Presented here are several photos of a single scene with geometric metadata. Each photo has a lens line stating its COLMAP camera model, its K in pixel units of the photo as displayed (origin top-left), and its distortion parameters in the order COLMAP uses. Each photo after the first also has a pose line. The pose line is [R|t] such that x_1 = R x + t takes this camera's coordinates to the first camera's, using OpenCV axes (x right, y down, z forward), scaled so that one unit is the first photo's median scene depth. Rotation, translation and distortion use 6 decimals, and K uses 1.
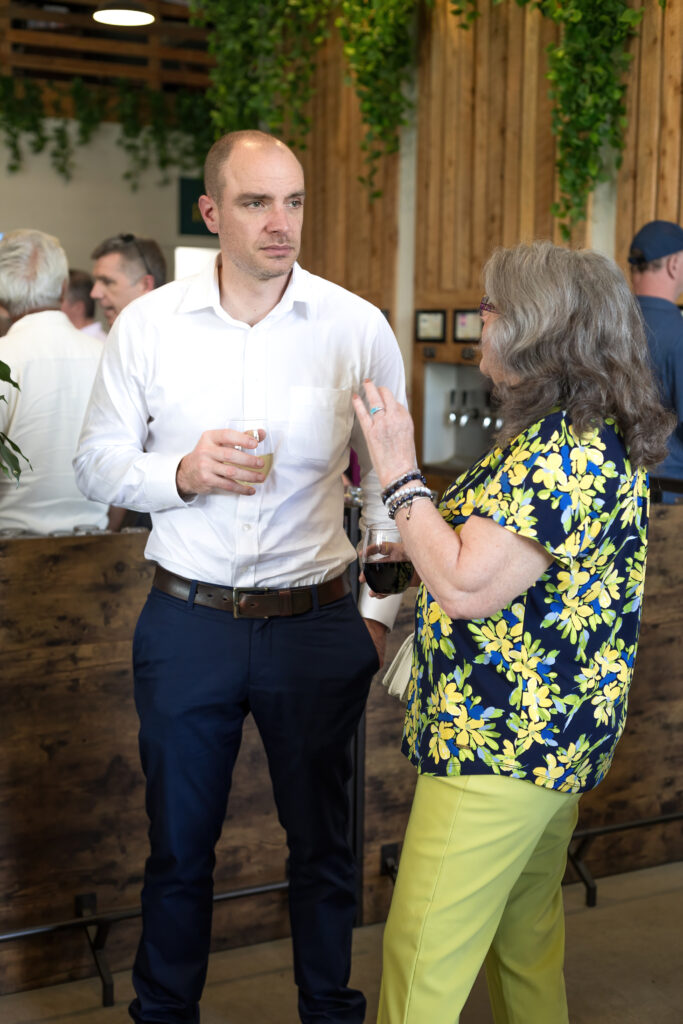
lens RADIAL K [[1485.2, 0, 341.5], [0, 1485.2, 512.0], [0, 0, 1]] dist [0.082392, -0.423594]
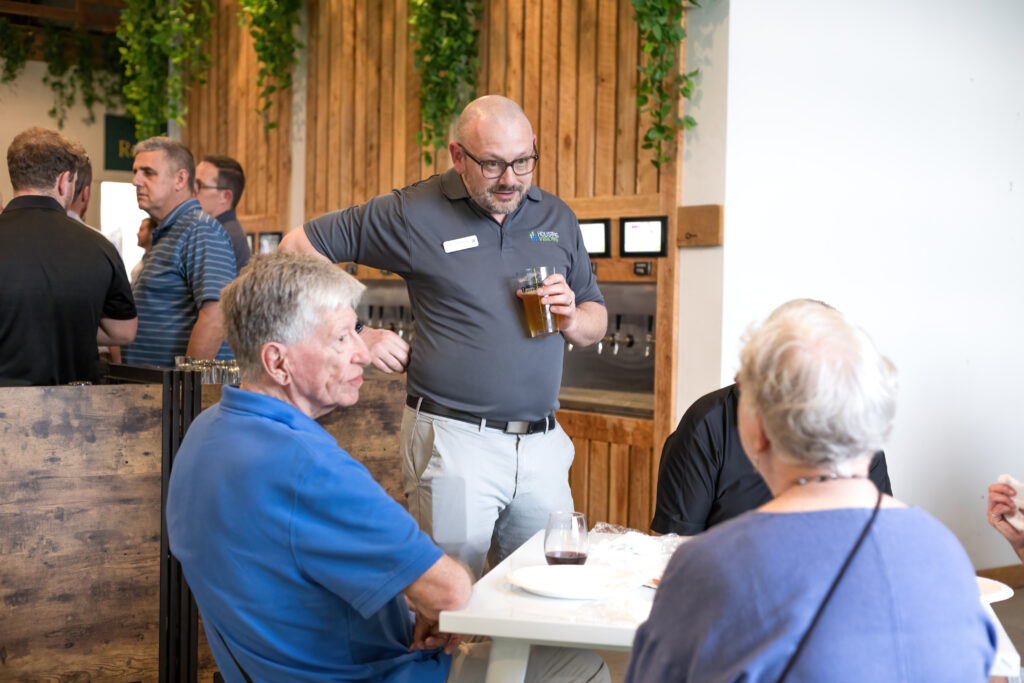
lens RADIAL K [[1485.2, 0, 512.0], [0, 1485.2, 341.5], [0, 0, 1]] dist [0.082392, -0.423594]
pose [[0.990043, 0.003315, 0.140725, 0.049258], [0.008345, 0.996582, -0.082188, 0.037396], [-0.140516, 0.082544, 0.986631, -0.090187]]
